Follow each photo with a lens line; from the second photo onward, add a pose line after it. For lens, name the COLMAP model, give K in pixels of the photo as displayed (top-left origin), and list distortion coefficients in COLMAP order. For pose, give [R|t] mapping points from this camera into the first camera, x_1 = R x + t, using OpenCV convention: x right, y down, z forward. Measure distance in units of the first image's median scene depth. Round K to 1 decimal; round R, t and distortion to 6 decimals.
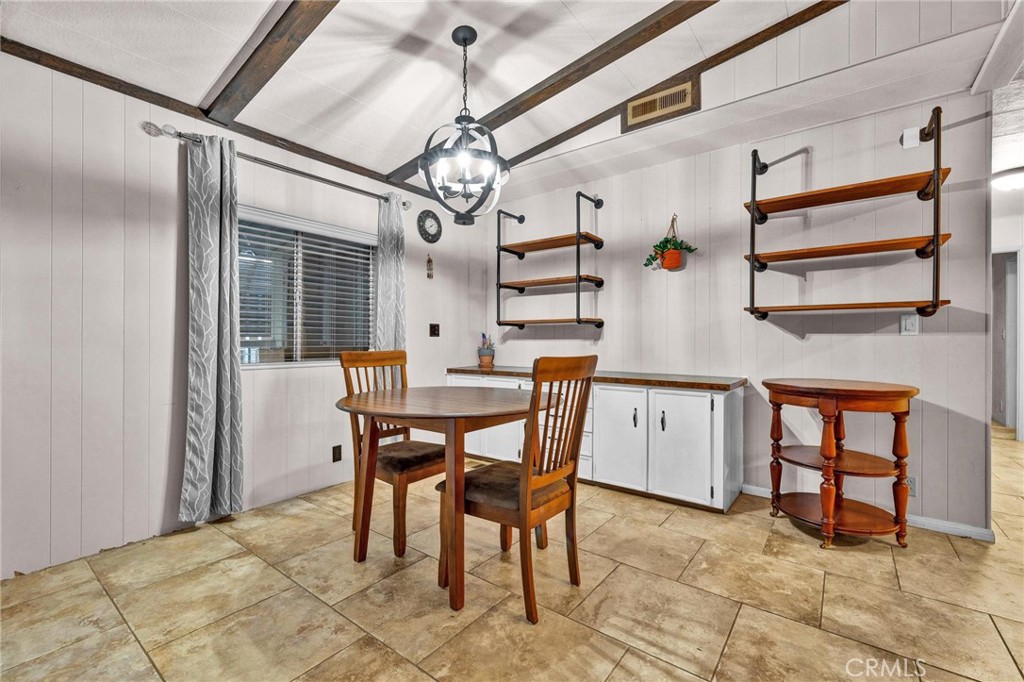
lens RADIAL K [[429.5, 0, 512.0], [0, 429.5, 341.0], [0, 0, 1]] dist [0.001168, 0.000216]
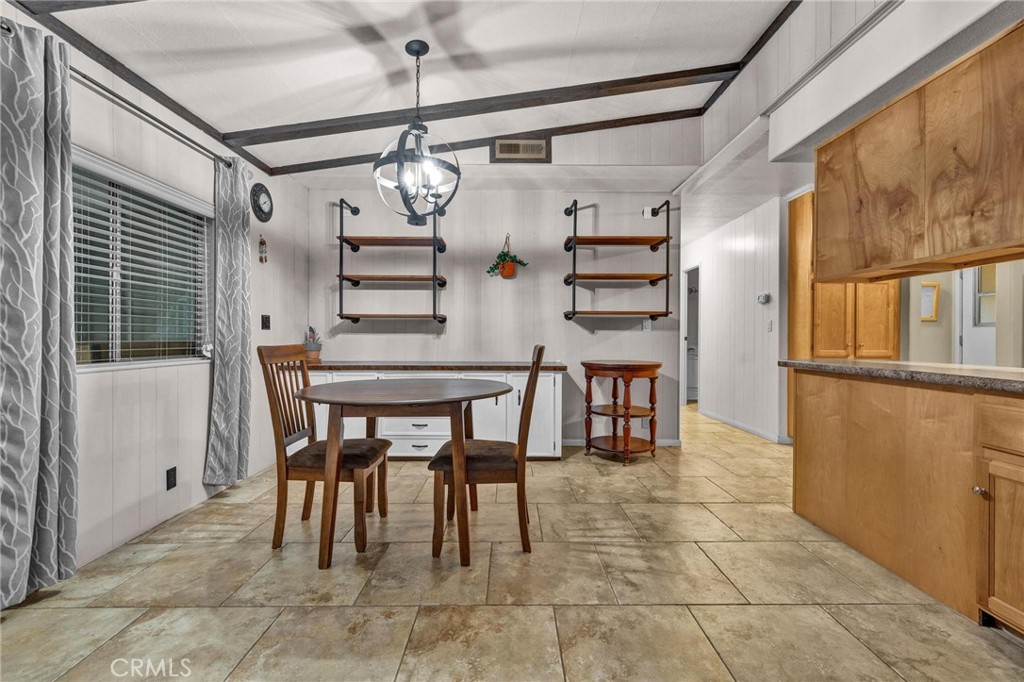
lens RADIAL K [[428.0, 0, 512.3], [0, 428.0, 338.4], [0, 0, 1]] dist [-0.000350, 0.000050]
pose [[0.791490, -0.002958, 0.611175, -0.473633], [-0.000250, 0.999987, 0.005163, 0.004272], [-0.611182, -0.004239, 0.791479, 0.009186]]
